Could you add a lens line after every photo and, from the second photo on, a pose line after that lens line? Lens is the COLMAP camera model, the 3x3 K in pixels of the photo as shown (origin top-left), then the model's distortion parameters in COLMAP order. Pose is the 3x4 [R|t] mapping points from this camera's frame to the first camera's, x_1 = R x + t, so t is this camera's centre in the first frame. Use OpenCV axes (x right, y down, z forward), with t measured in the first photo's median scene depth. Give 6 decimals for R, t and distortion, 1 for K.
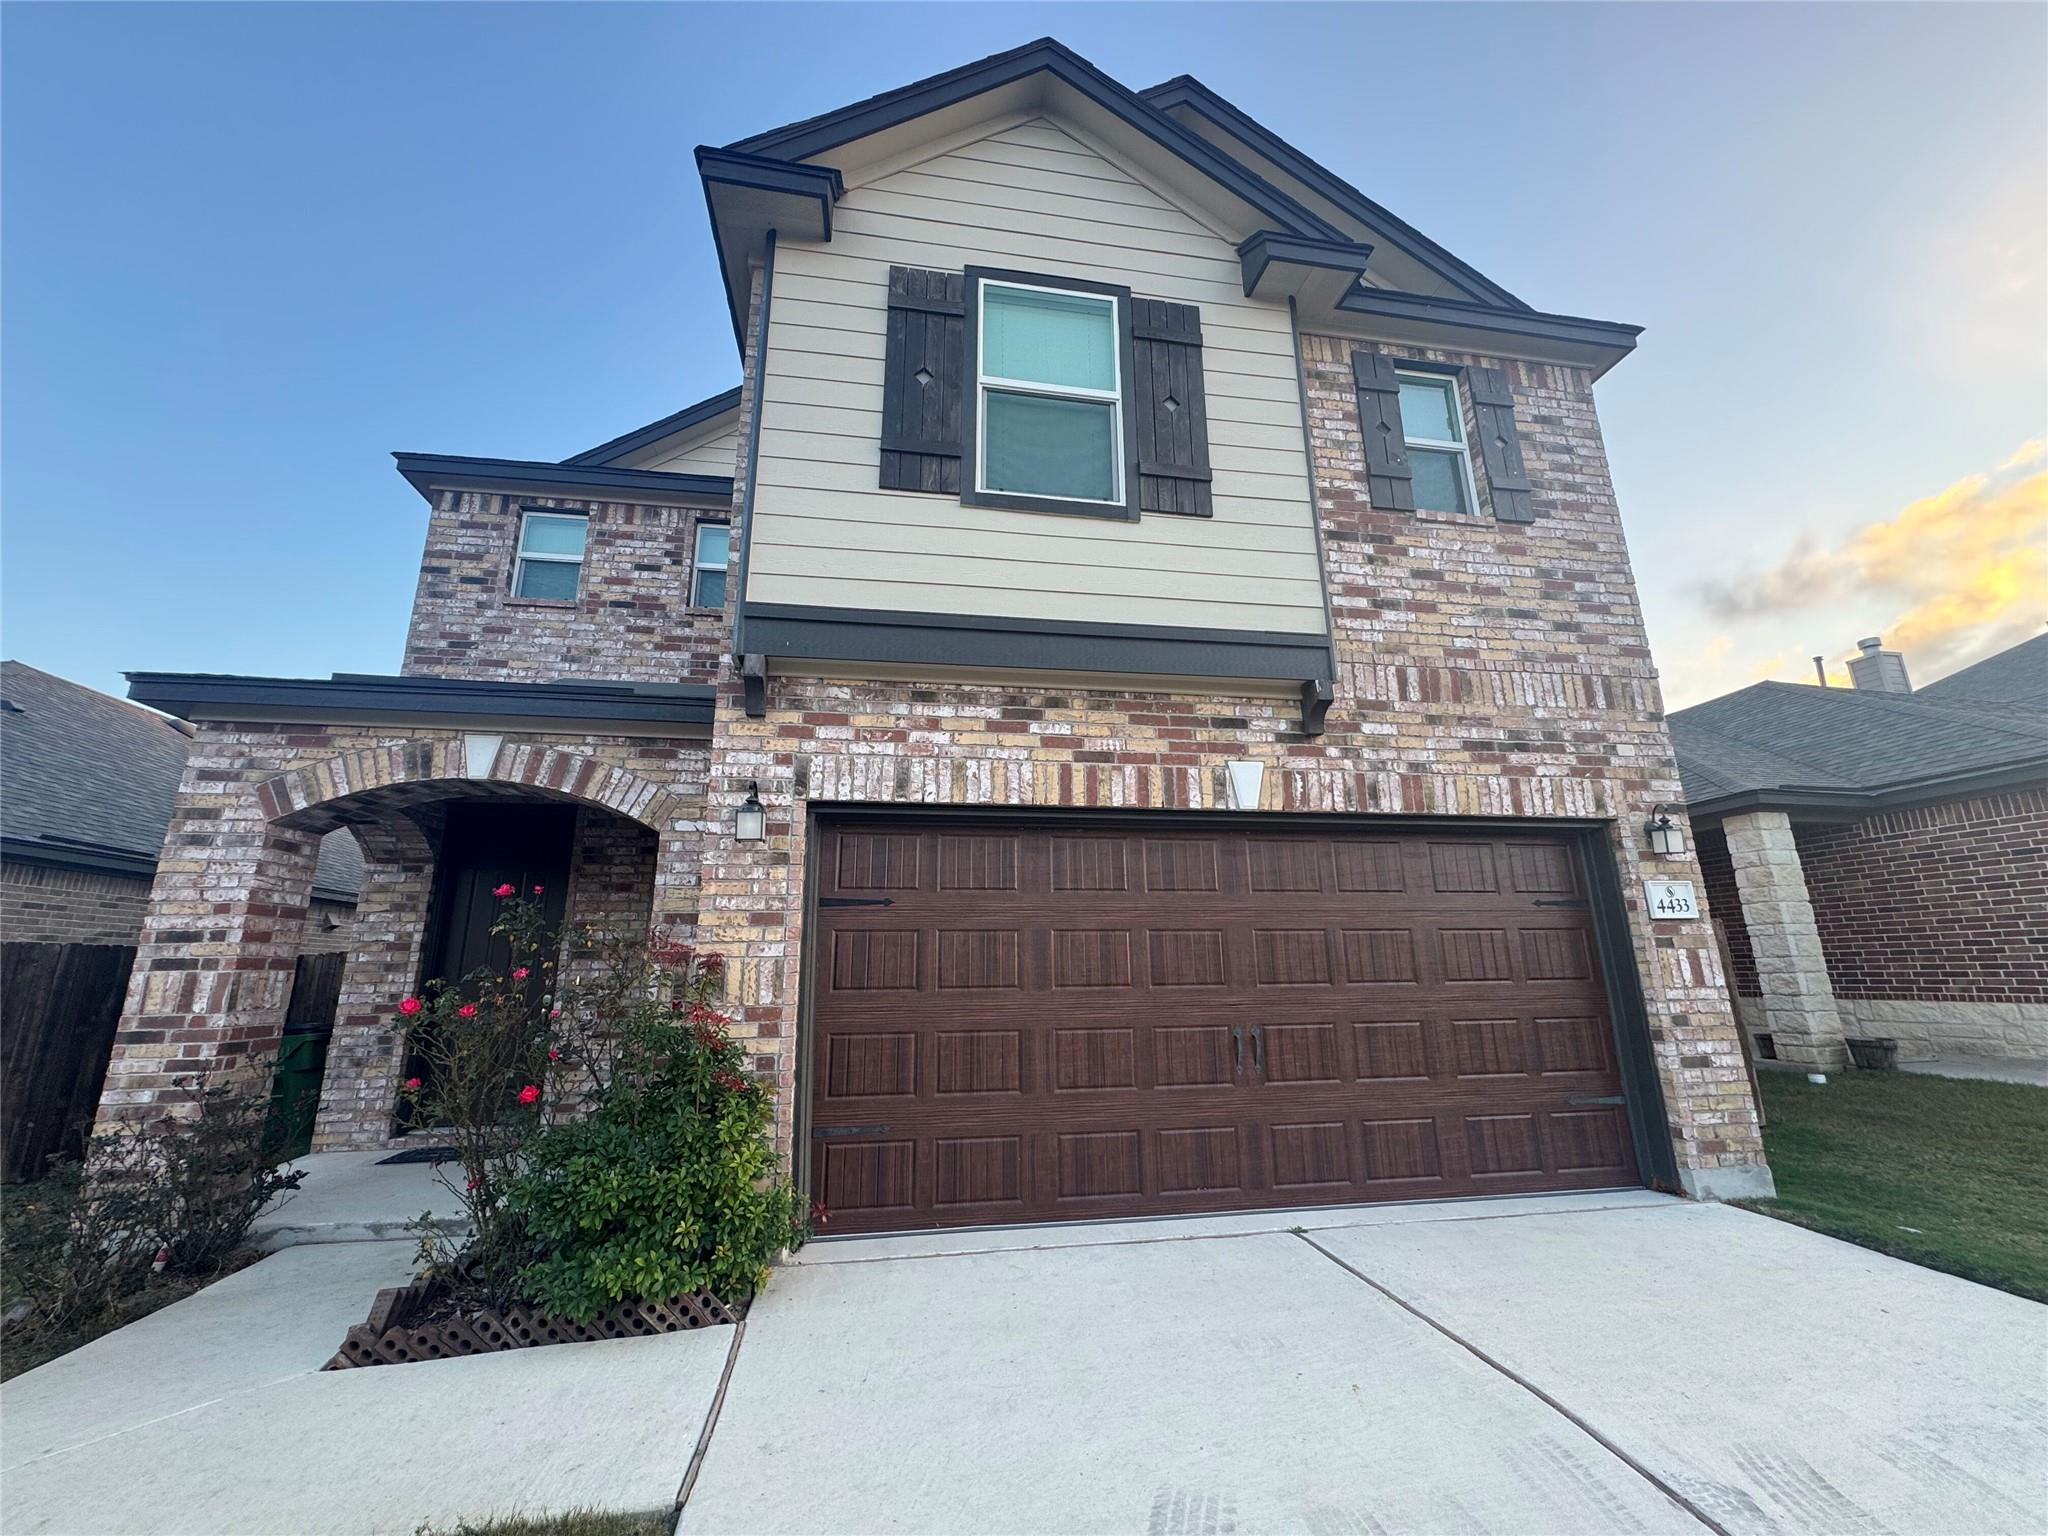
lens RADIAL K [[819.9, 0, 1025.1], [0, 819.9, 763.8], [0, 0, 1]] dist [-0.003872, 0.000609]
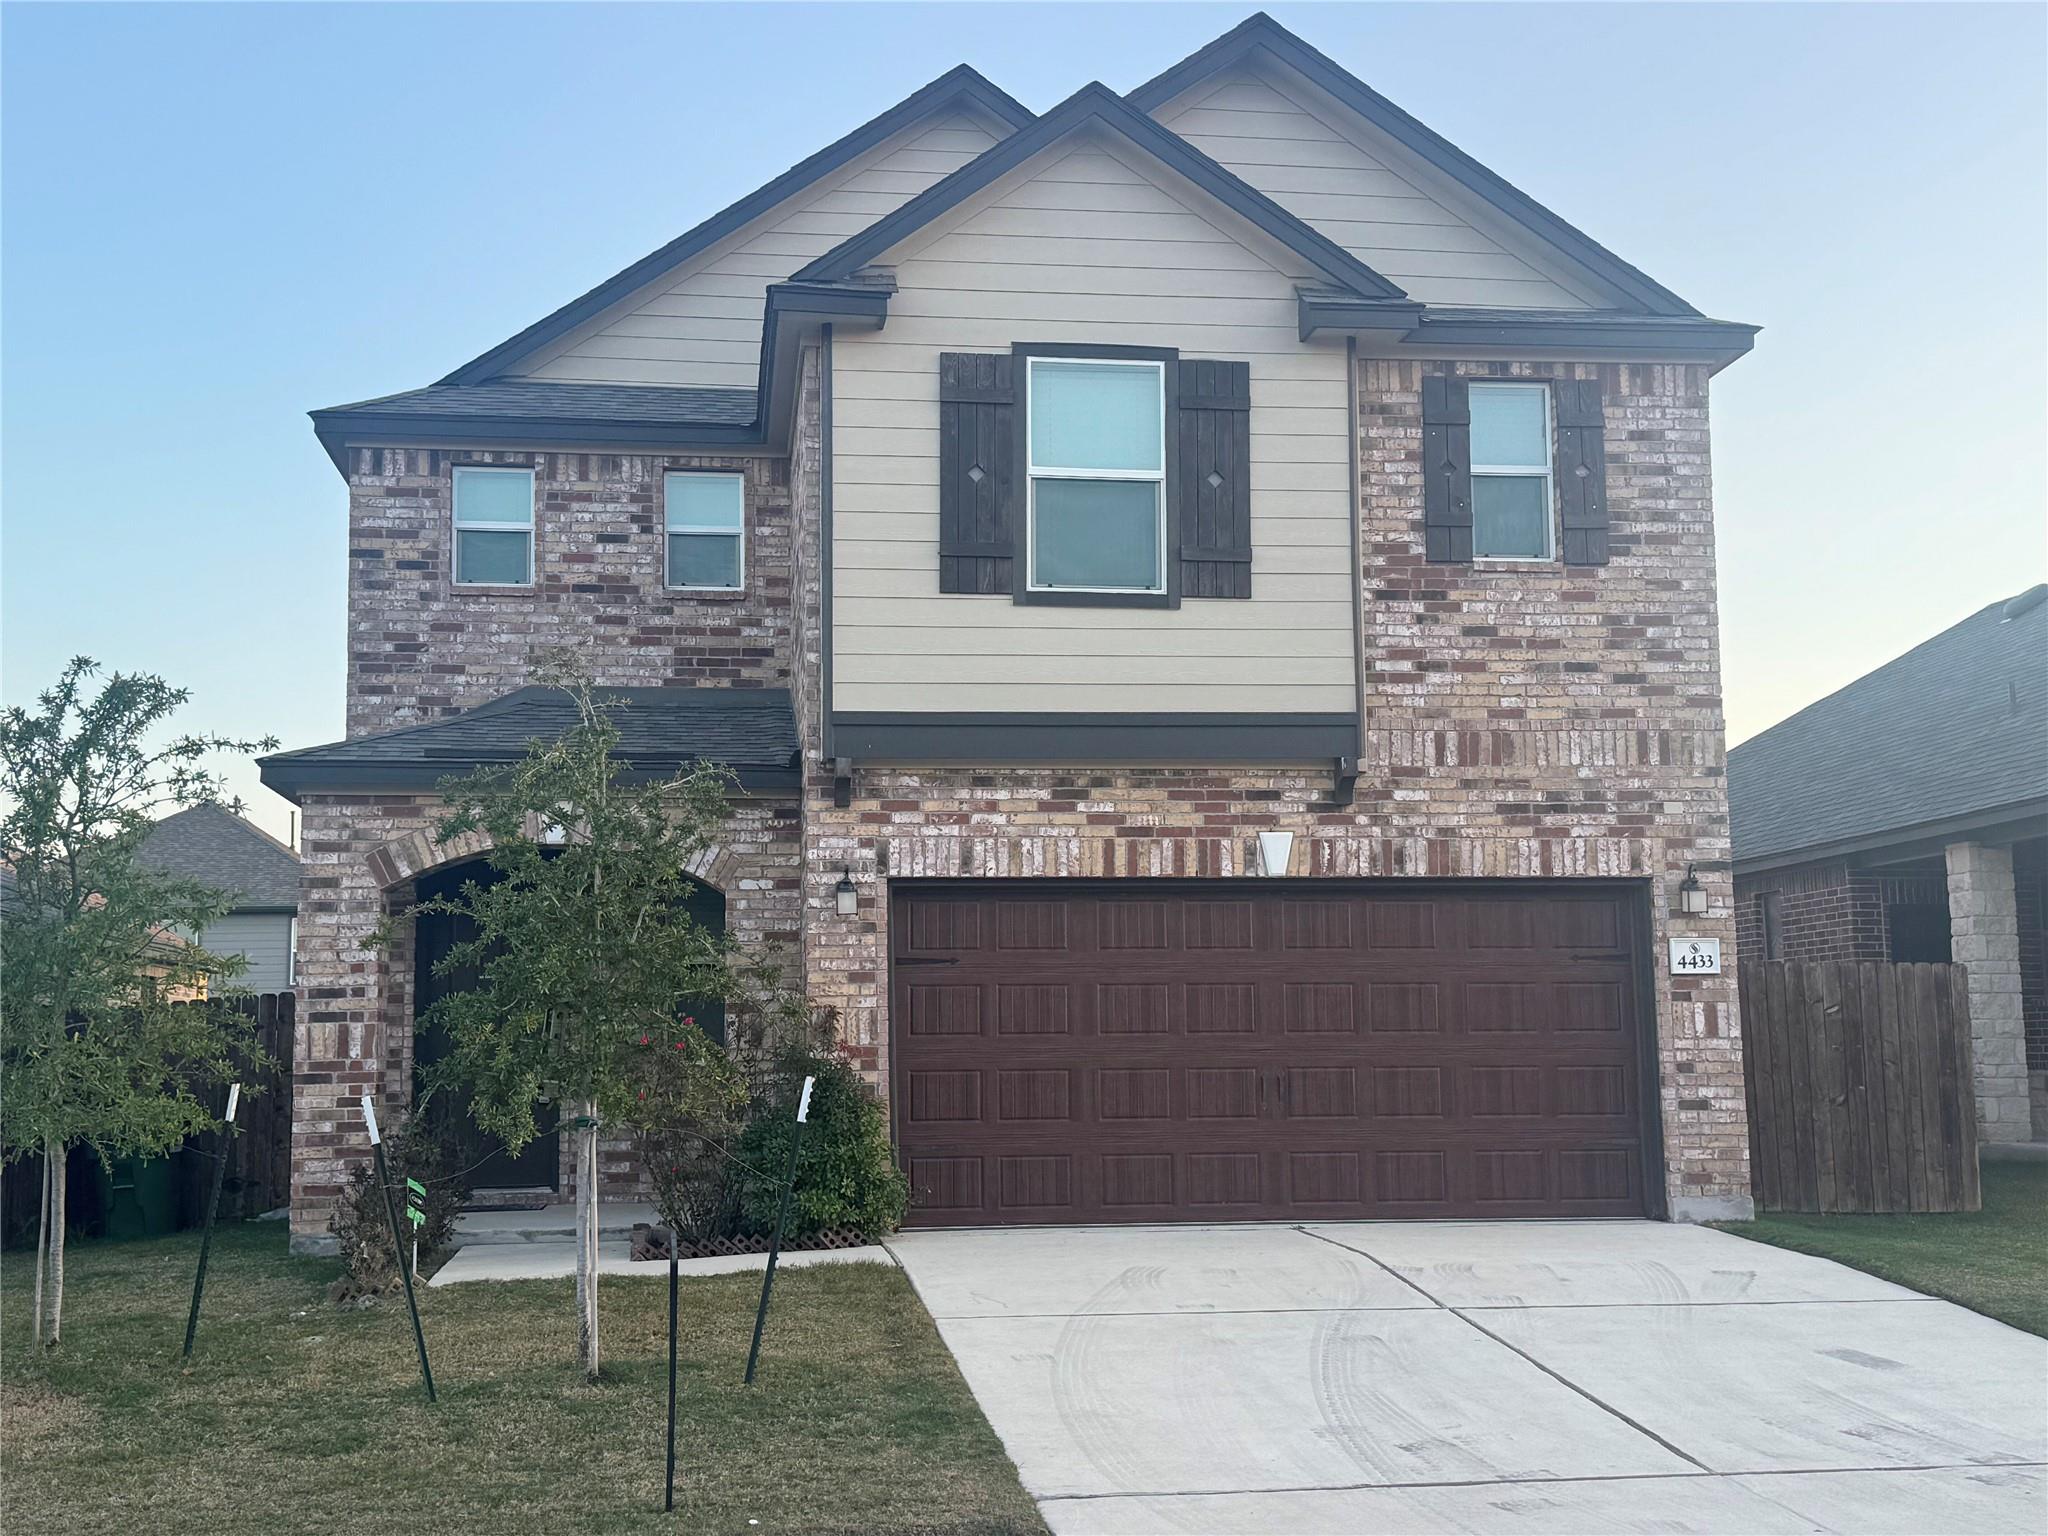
lens RADIAL K [[2440.9, 0, 1031.0], [0, 2440.9, 767.5], [0, 0, 1]] dist [0.132695, 0.000000]
pose [[0.999436, -0.003530, -0.033381, 0.050791], [0.007984, 0.990917, 0.134236, -0.509364], [0.032604, -0.134426, 0.990387, -2.145723]]
